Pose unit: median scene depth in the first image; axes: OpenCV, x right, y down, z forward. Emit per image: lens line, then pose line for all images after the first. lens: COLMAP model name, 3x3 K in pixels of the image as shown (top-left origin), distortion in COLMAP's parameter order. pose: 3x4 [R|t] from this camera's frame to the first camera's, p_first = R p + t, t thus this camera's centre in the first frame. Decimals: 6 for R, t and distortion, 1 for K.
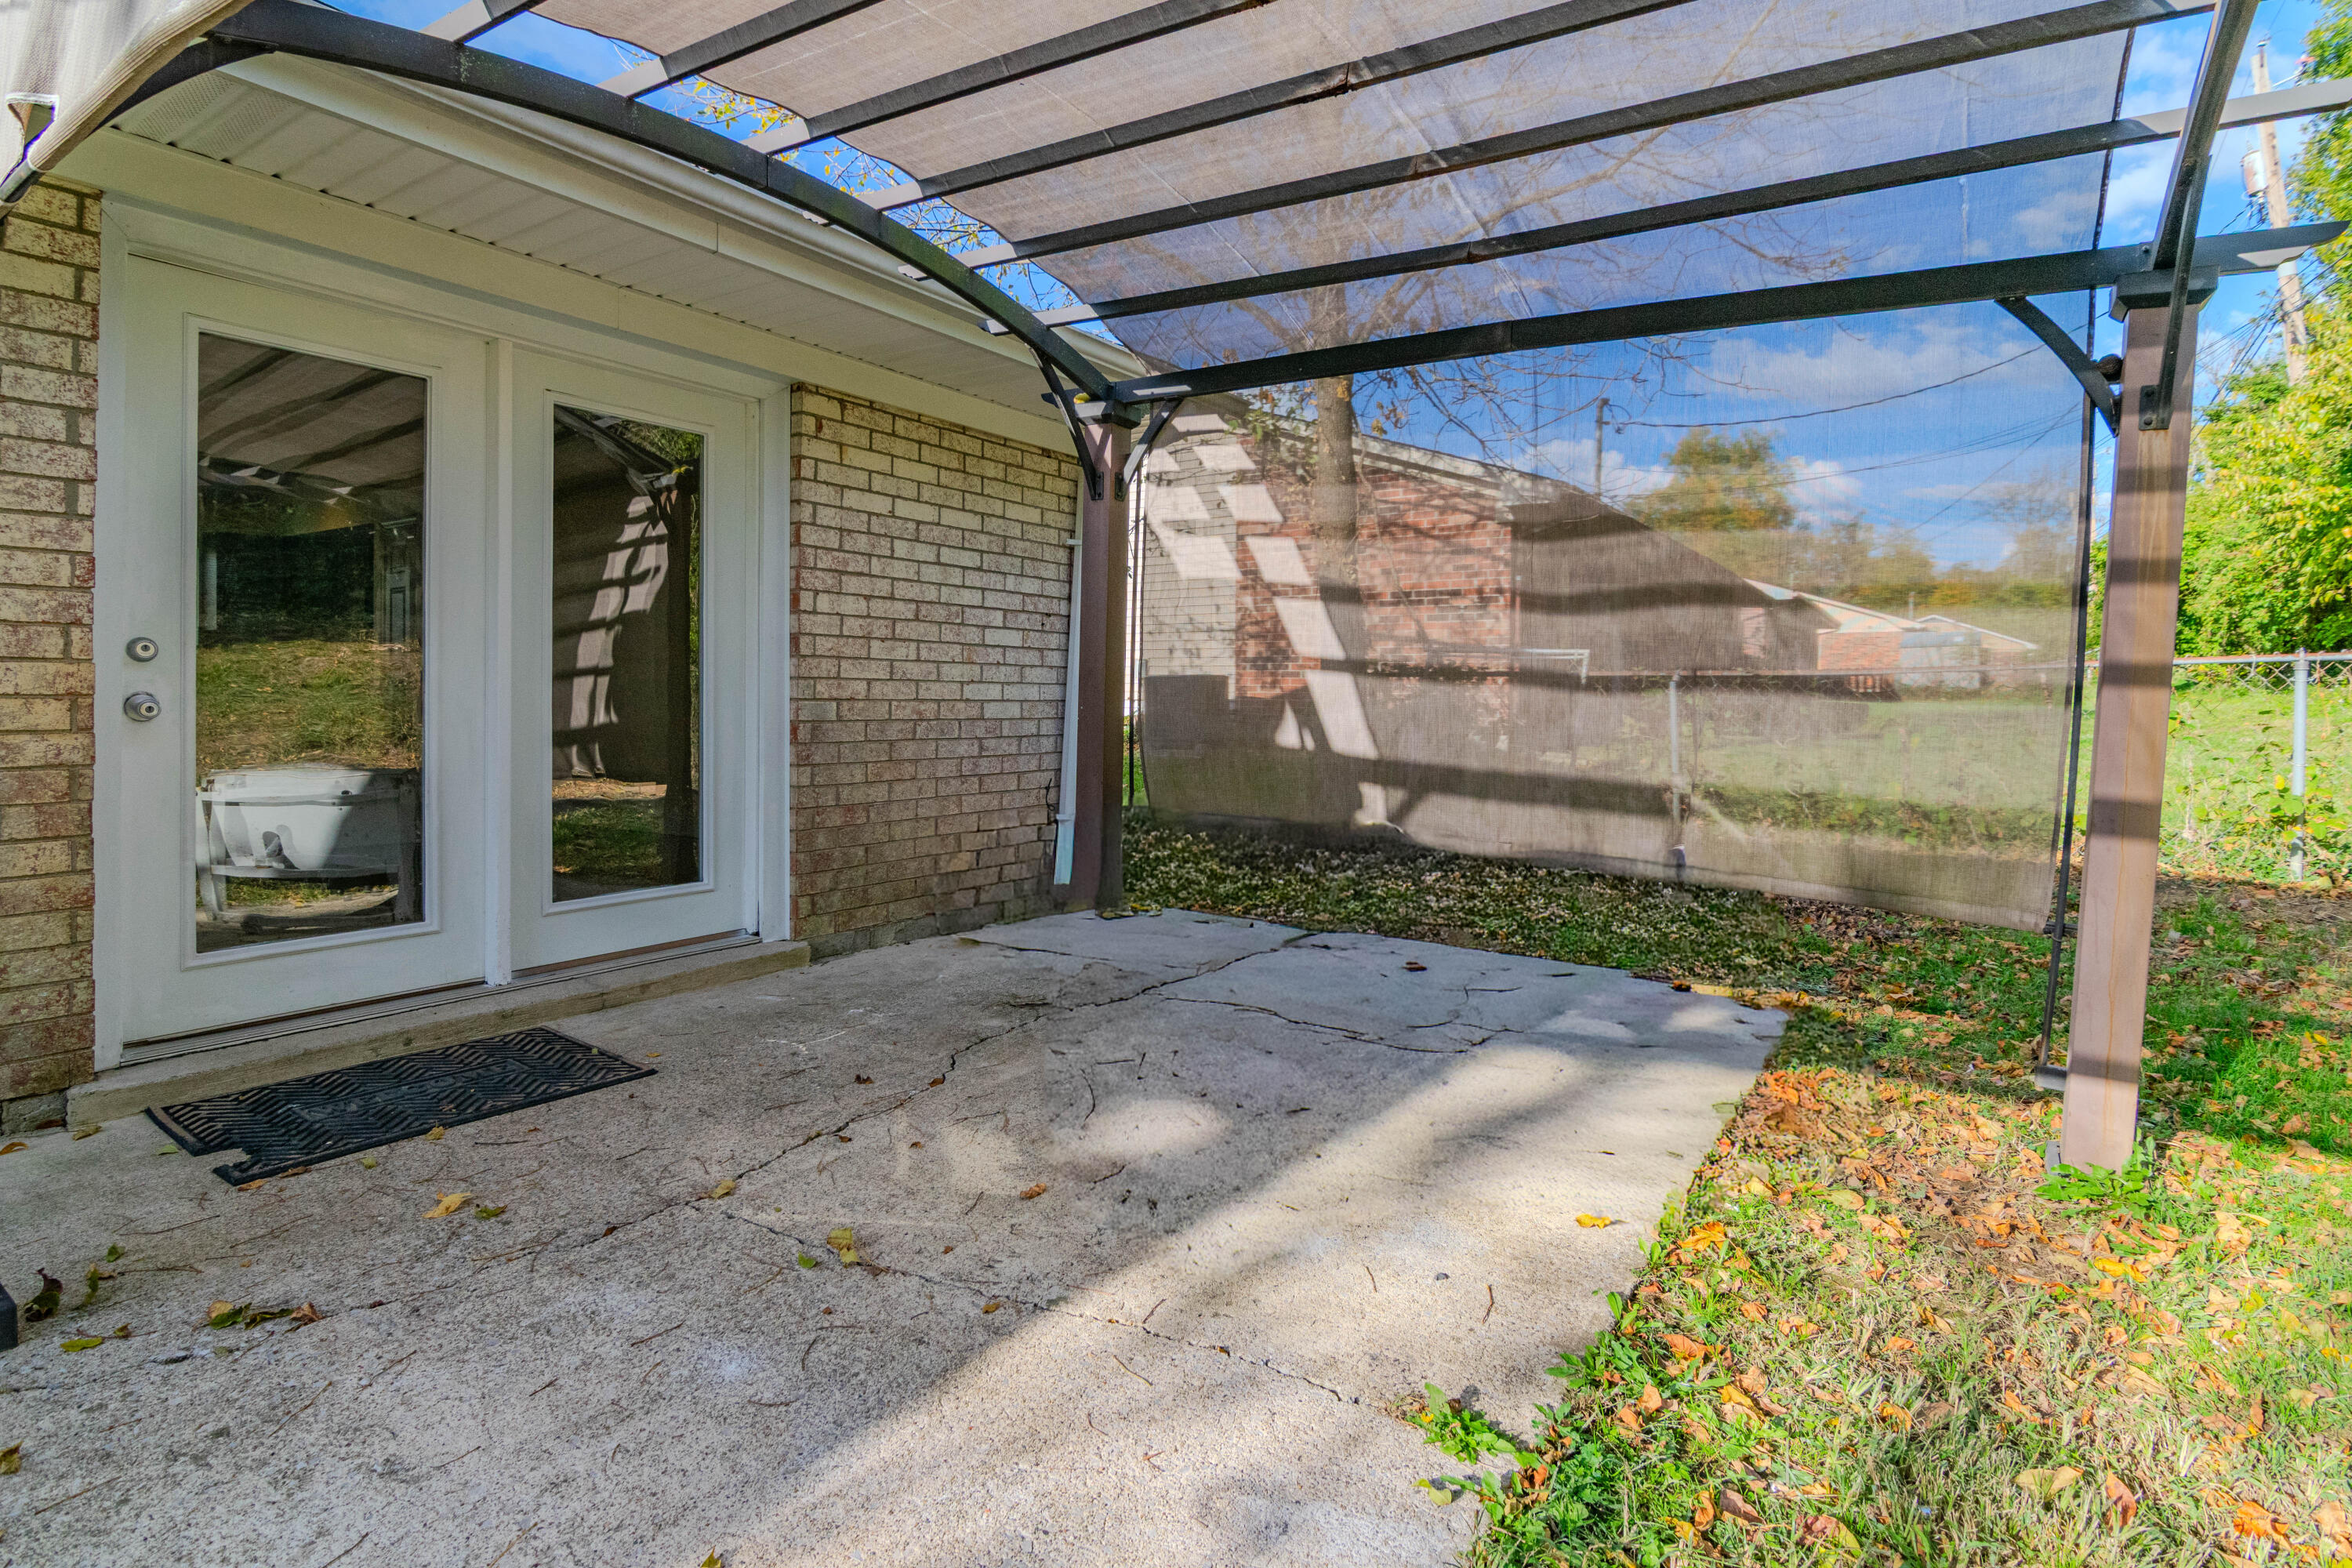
lens RADIAL K [[1152.9, 0, 1217.3], [0, 1152.9, 716.4], [0, 0, 1]] dist [-0.003177, -0.001467]
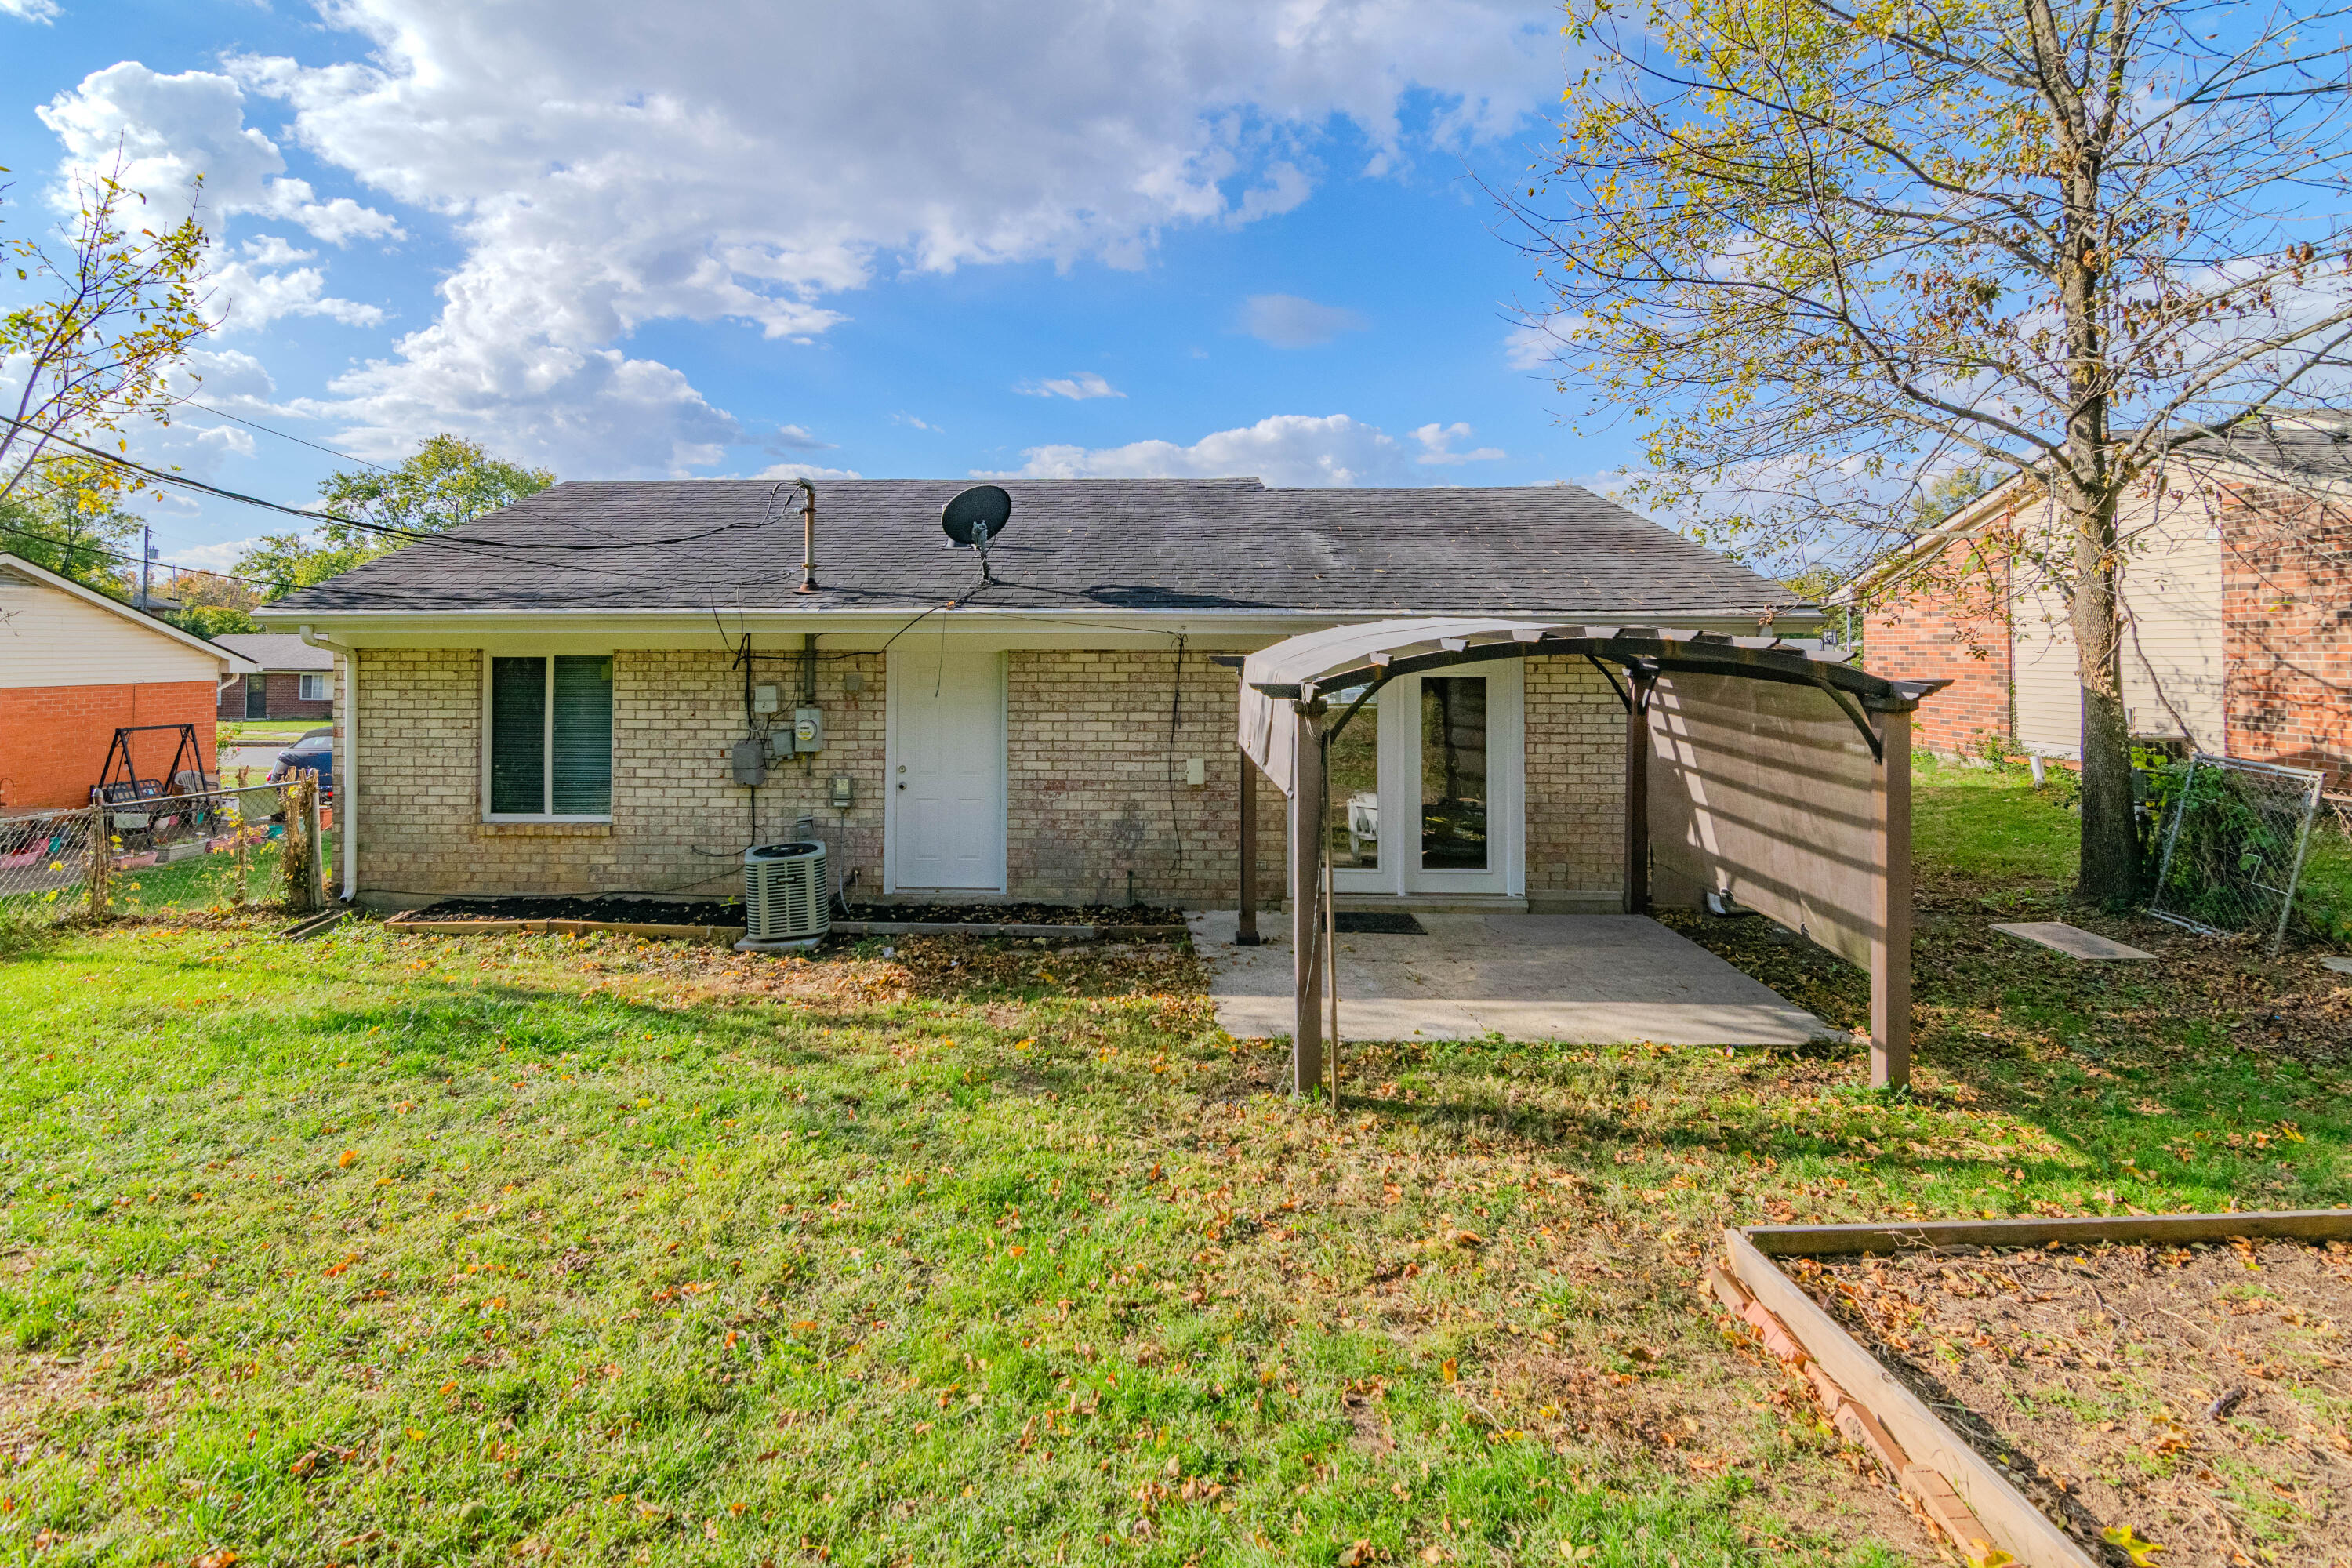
lens RADIAL K [[1213.3, 0, 1100.4], [0, 1213.3, 664.6], [0, 0, 1]] dist [-0.009844, -0.001256]
pose [[0.520367, 0.002816, -0.853938, 1.231434], [-0.013290, 0.999900, -0.004801, -0.245543], [0.853839, 0.013847, 0.520352, -0.935975]]
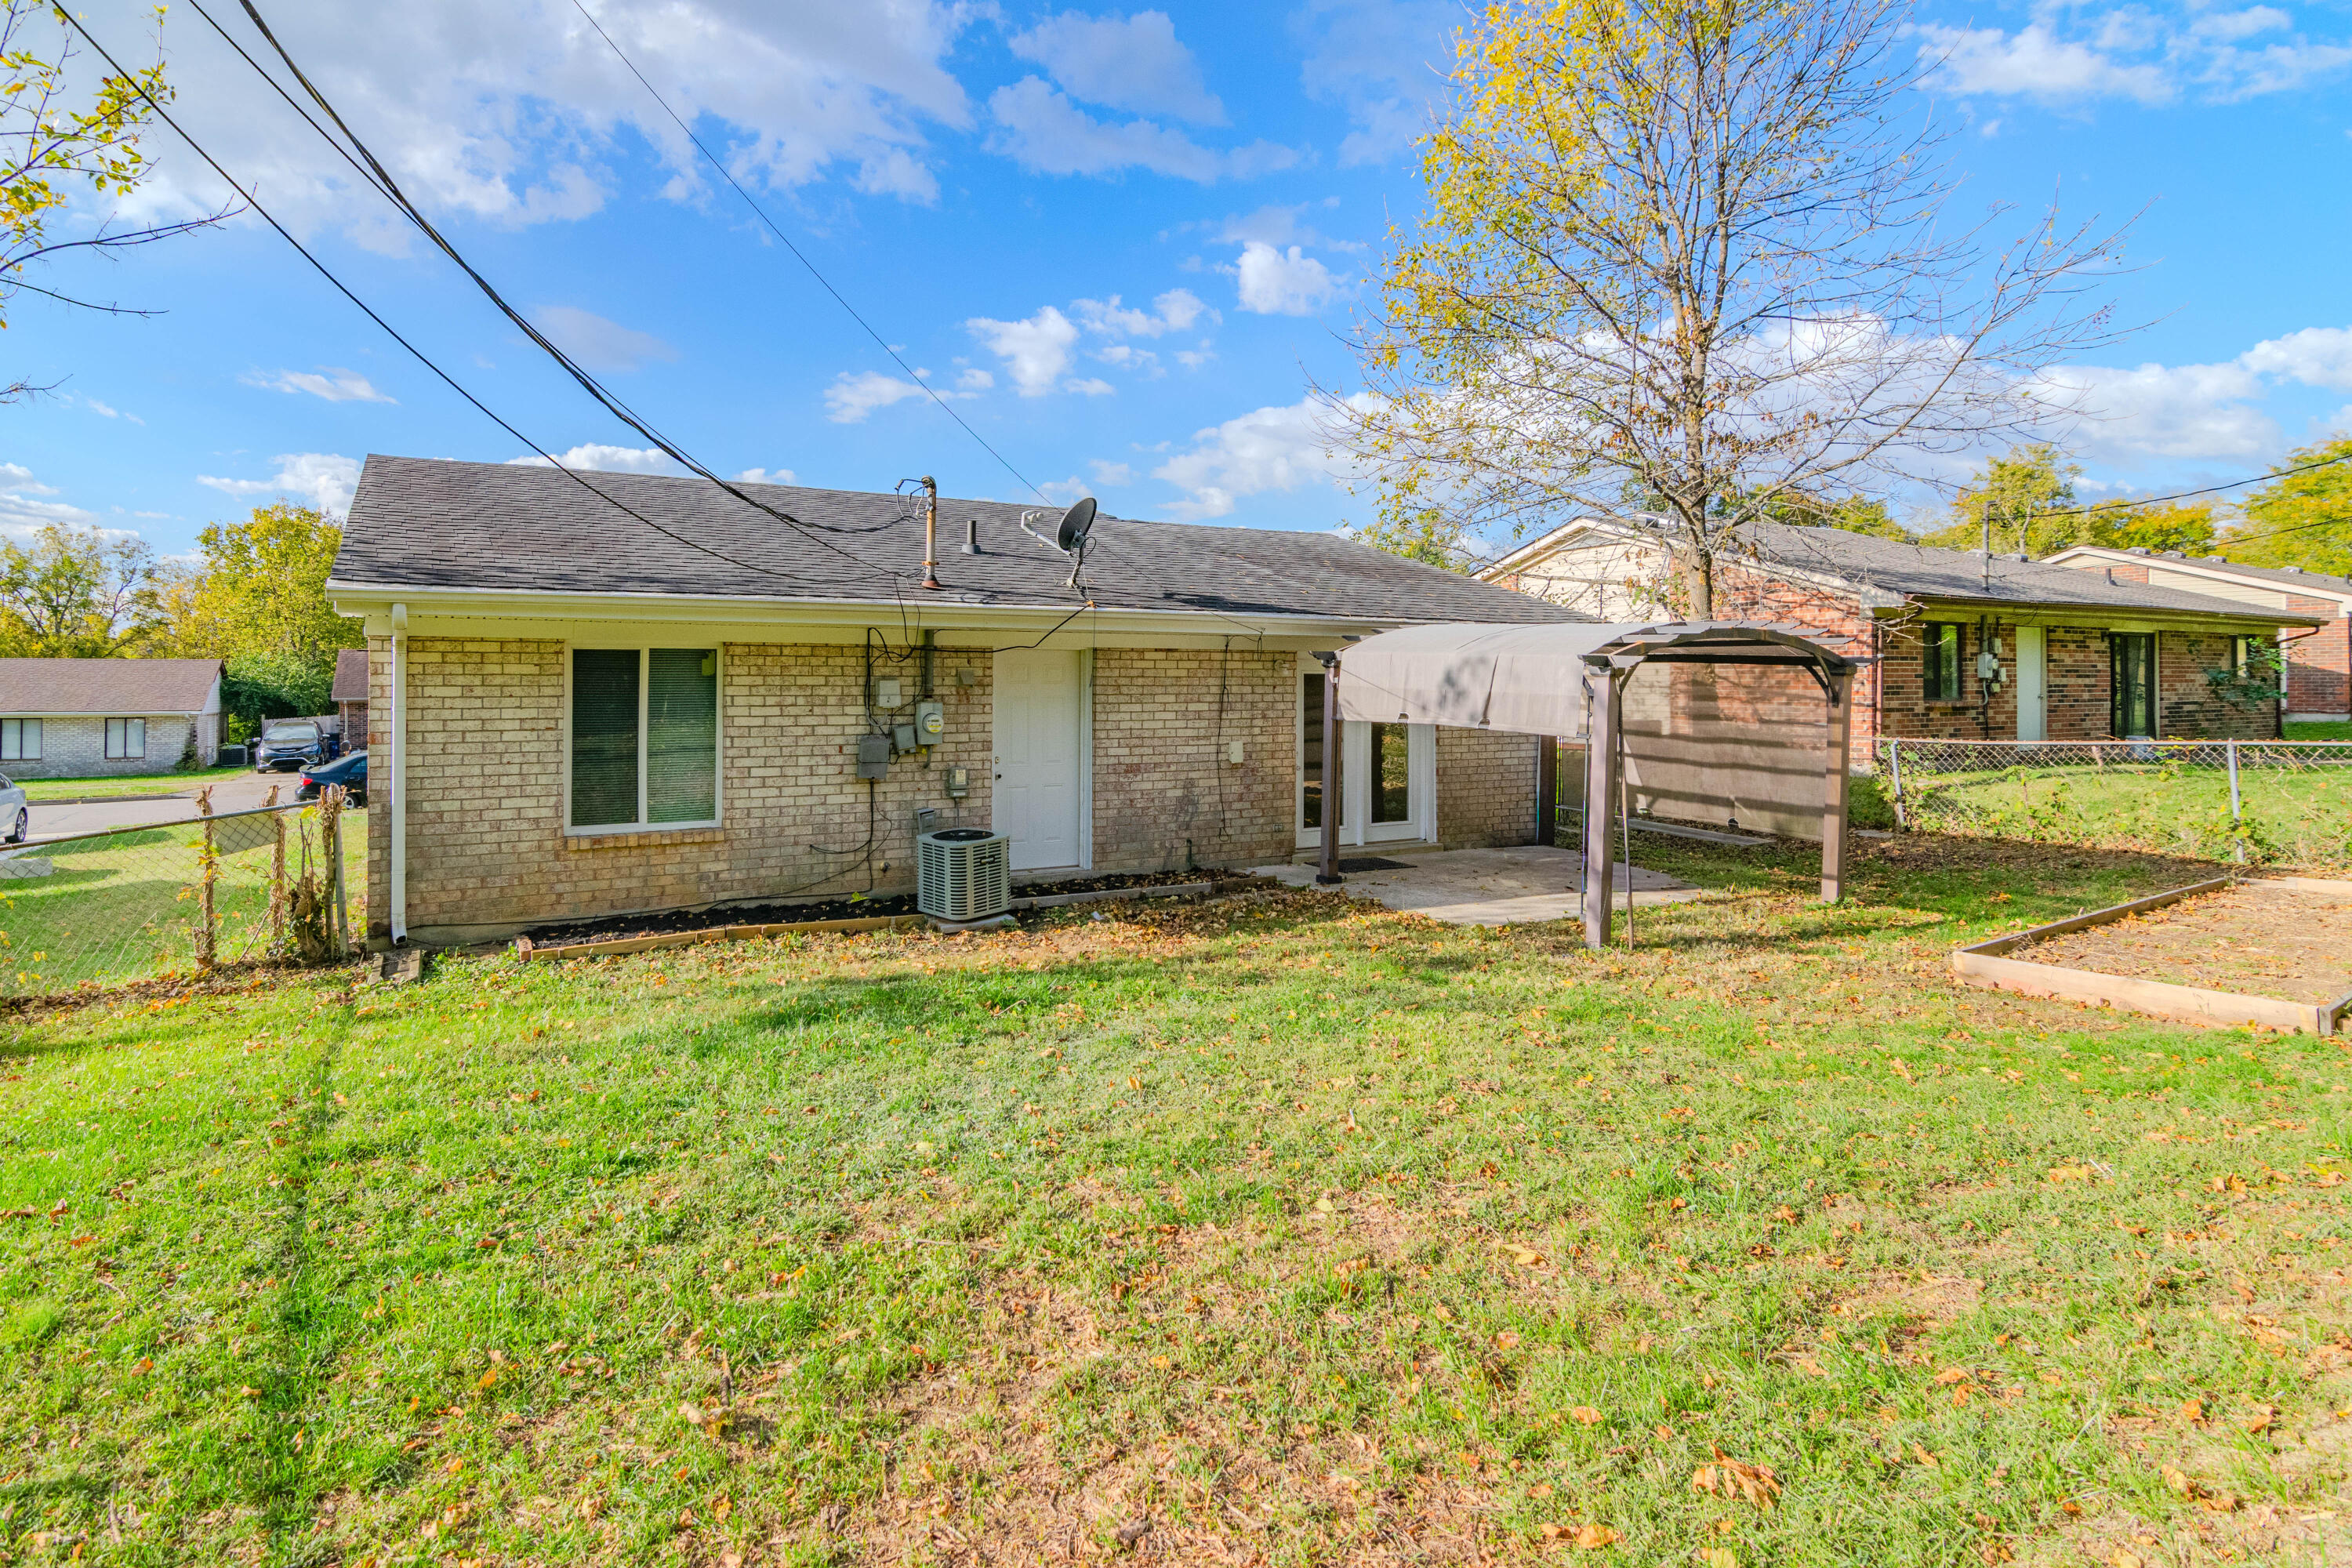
lens RADIAL K [[1226.9, 0, 1086.8], [0, 1226.9, 714.1], [0, 0, 1]] dist [-0.004368, -0.000862]
pose [[0.879117, -0.002395, -0.476599, 0.344018], [0.001940, 0.999997, -0.001446, -0.133719], [0.476601, 0.000347, 0.879119, -2.230224]]
